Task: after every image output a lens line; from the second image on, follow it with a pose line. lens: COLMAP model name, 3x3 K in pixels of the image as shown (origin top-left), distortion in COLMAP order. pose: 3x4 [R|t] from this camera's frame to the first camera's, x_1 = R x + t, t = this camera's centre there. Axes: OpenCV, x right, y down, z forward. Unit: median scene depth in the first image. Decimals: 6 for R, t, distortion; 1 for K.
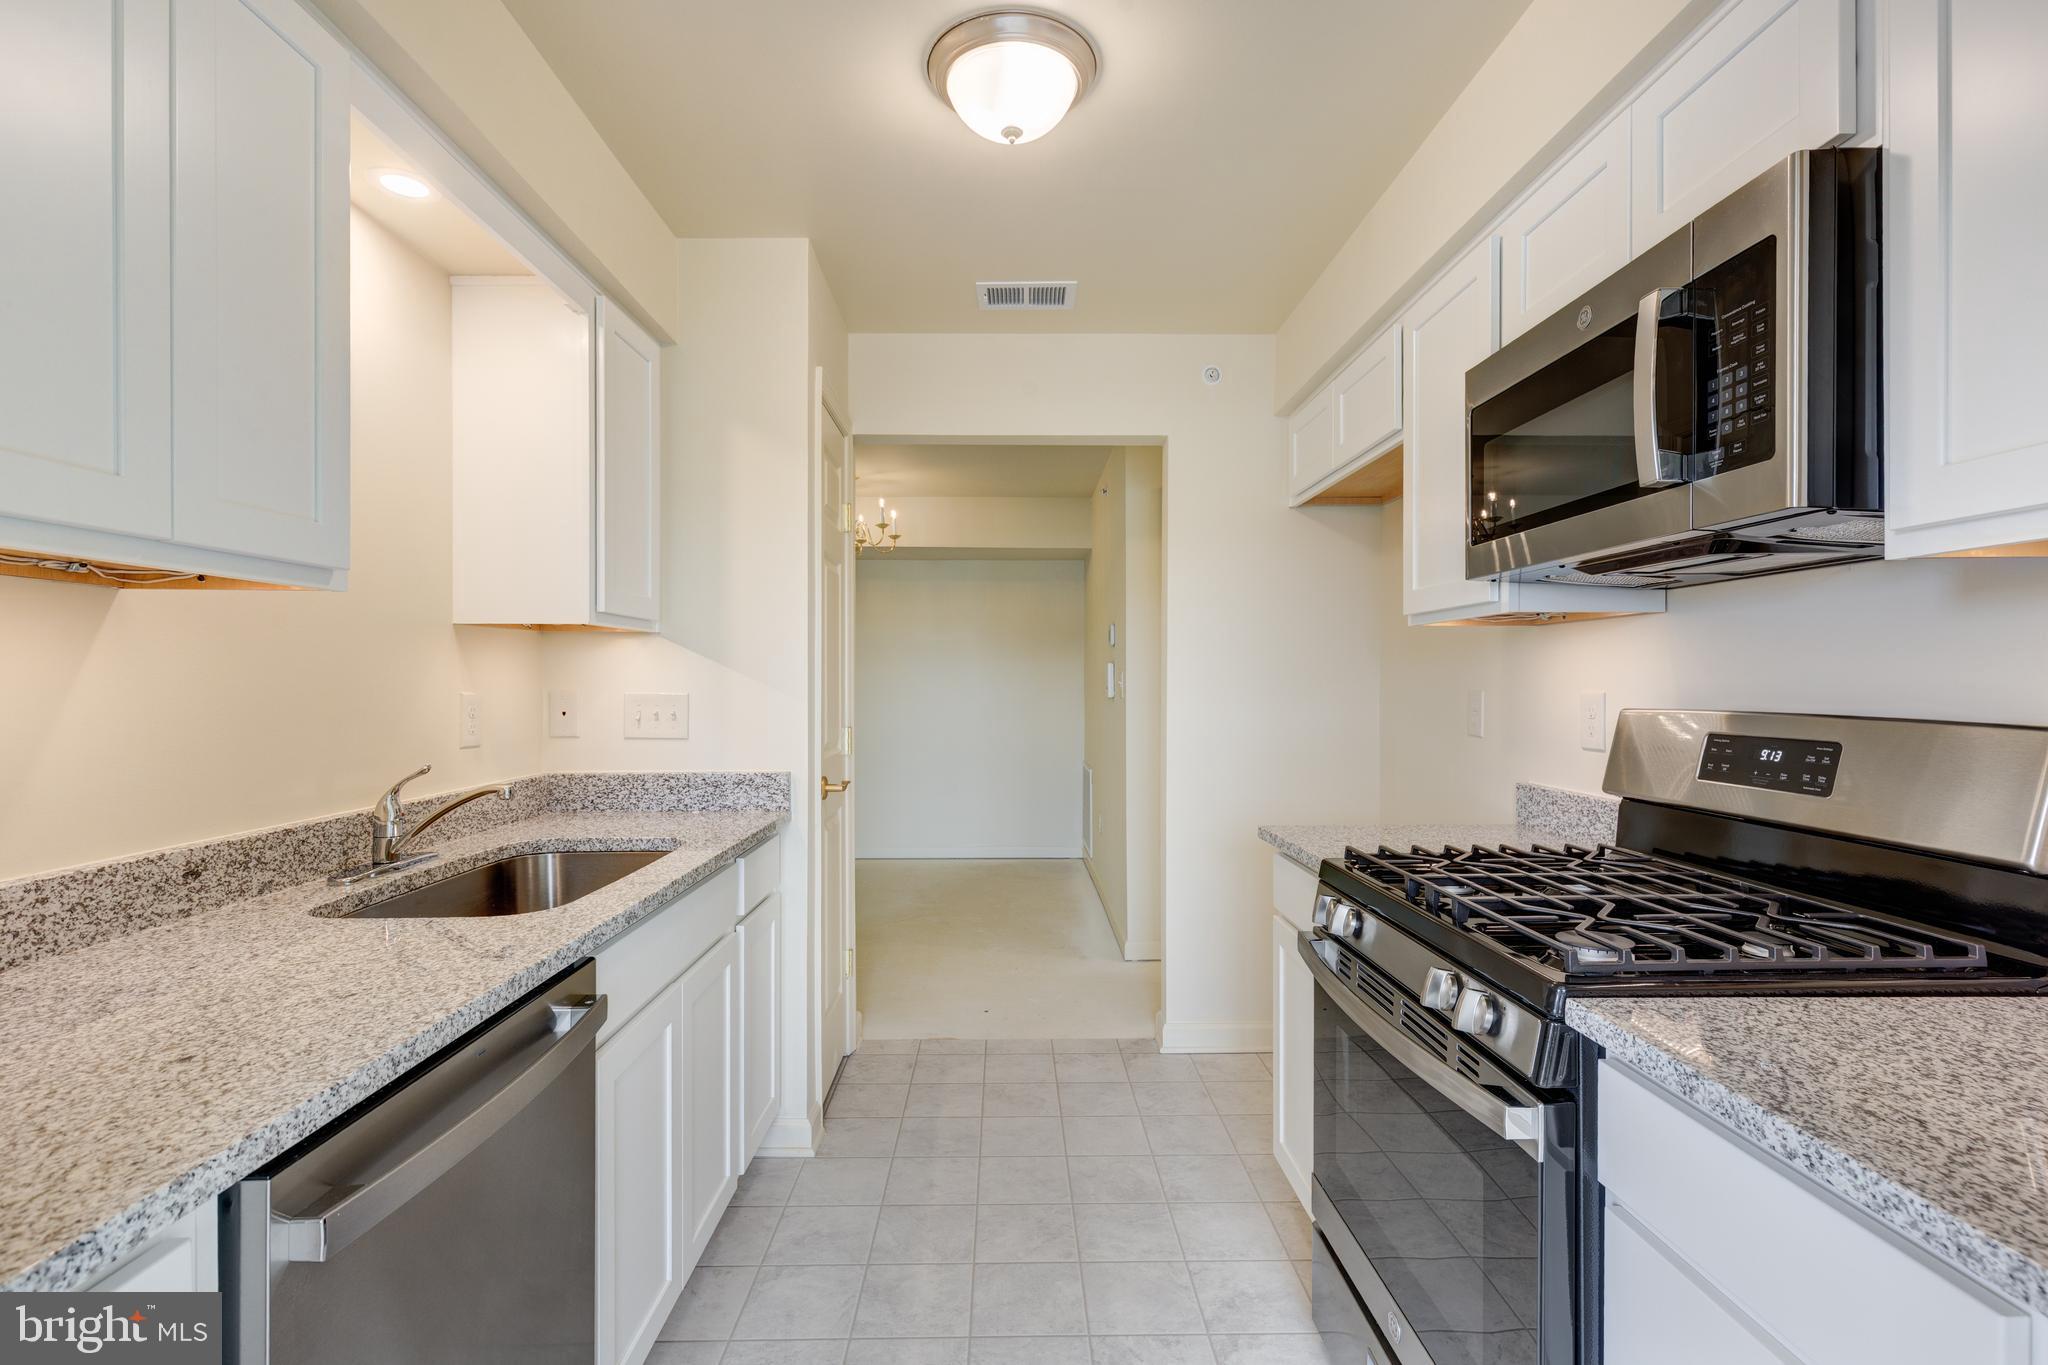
lens RADIAL K [[956.7, 0, 1021.4], [0, 956.7, 689.1], [0, 0, 1]] dist [0.015499, -0.007435]
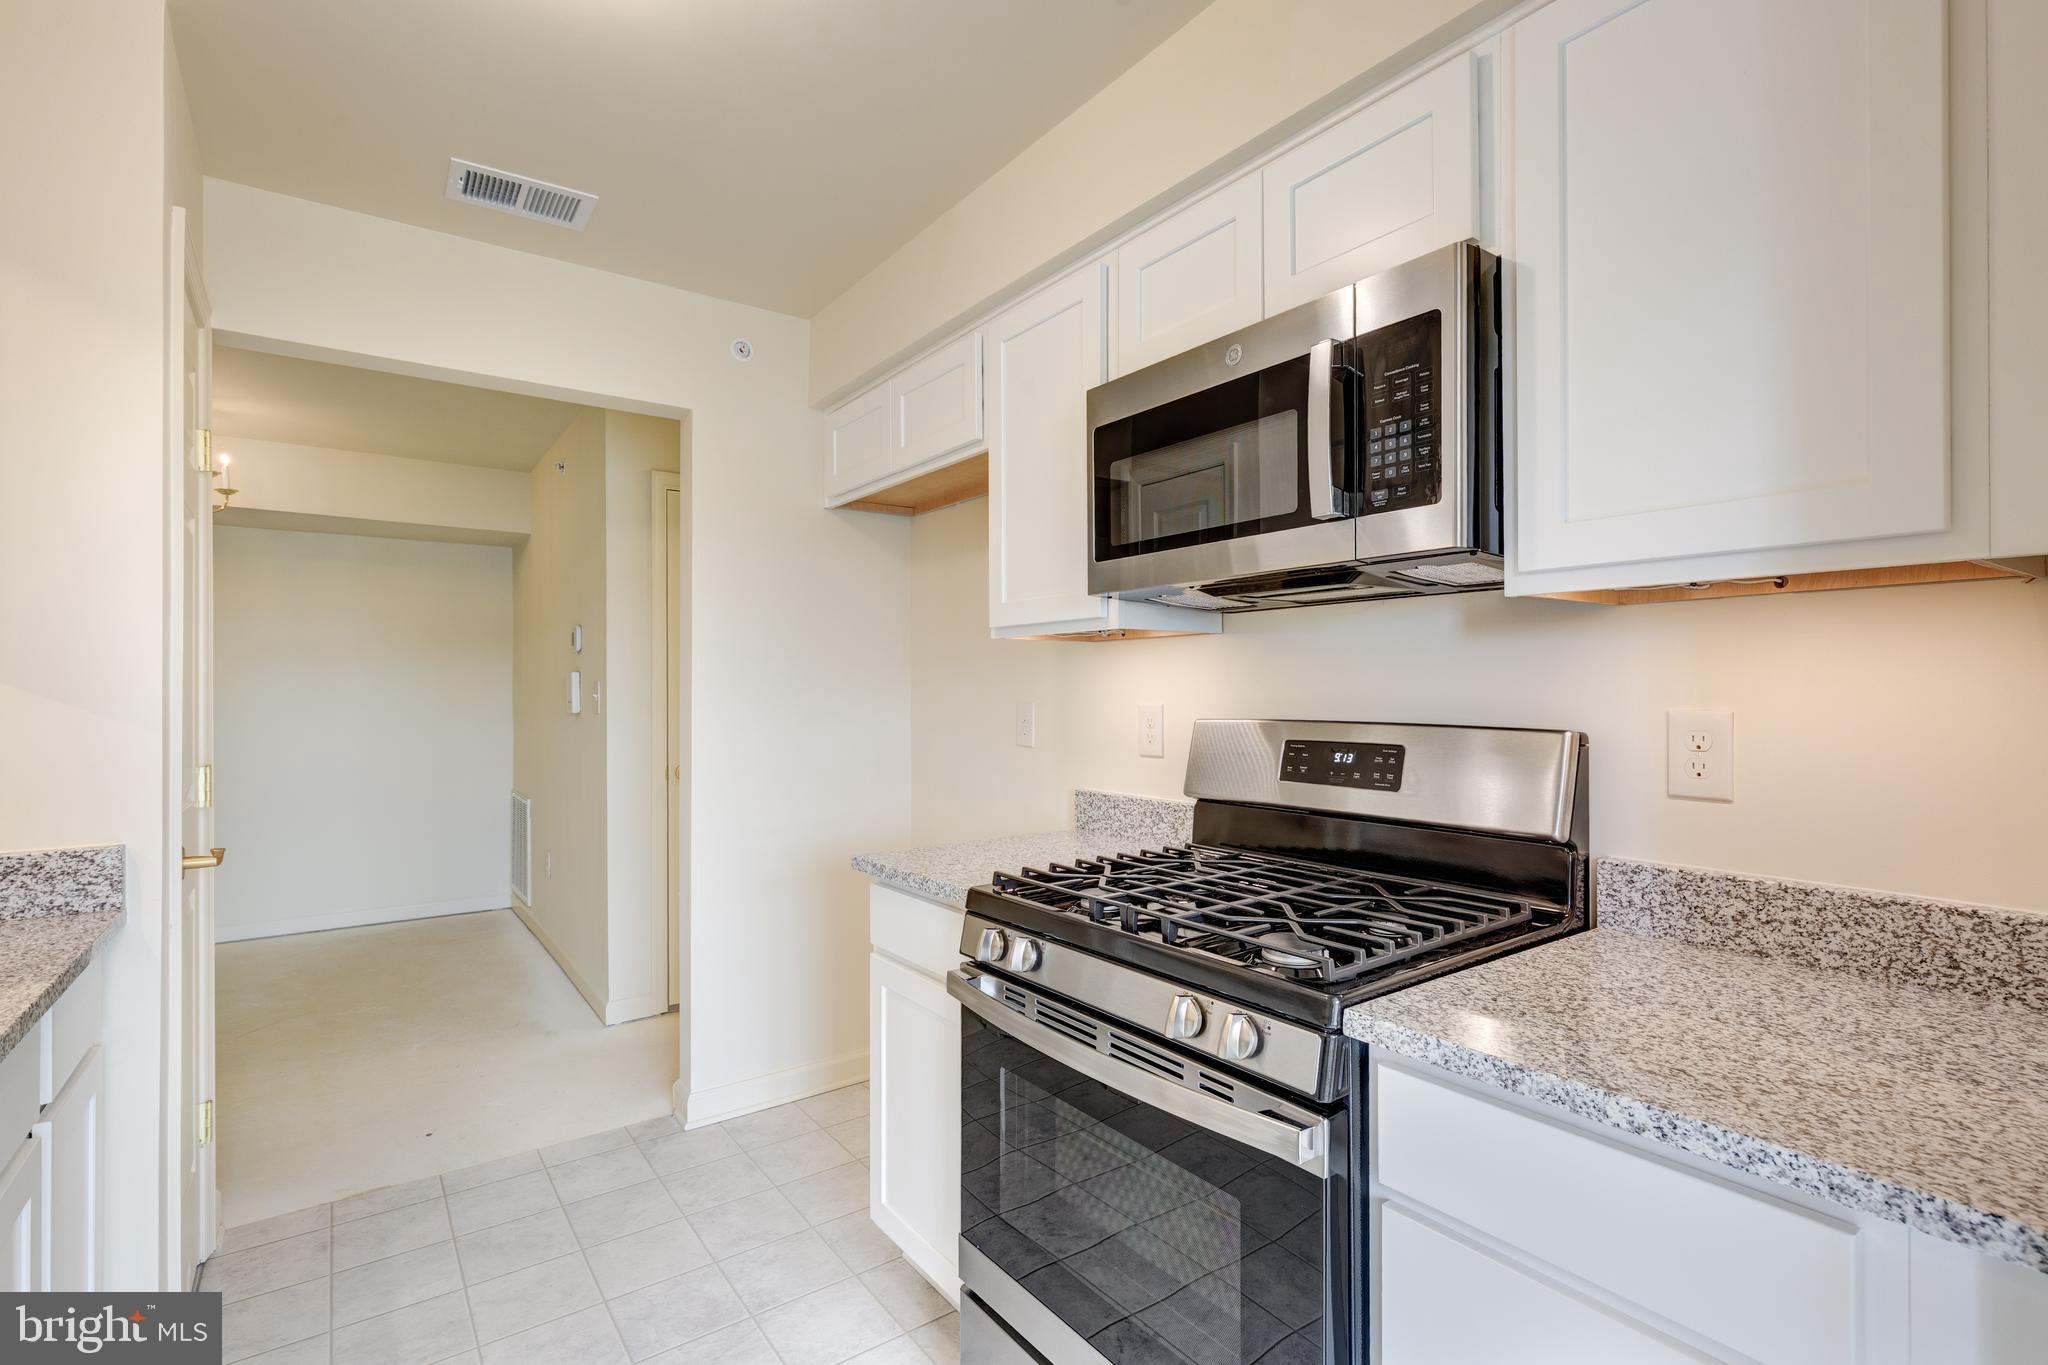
lens RADIAL K [[956.7, 0, 1021.4], [0, 956.7, 689.1], [0, 0, 1]] dist [0.015499, -0.007435]
pose [[0.816488, -0.001716, 0.577360, -0.237920], [0.007541, 0.999942, -0.007692, -0.009791], [-0.577314, 0.010634, 0.816453, 0.289533]]
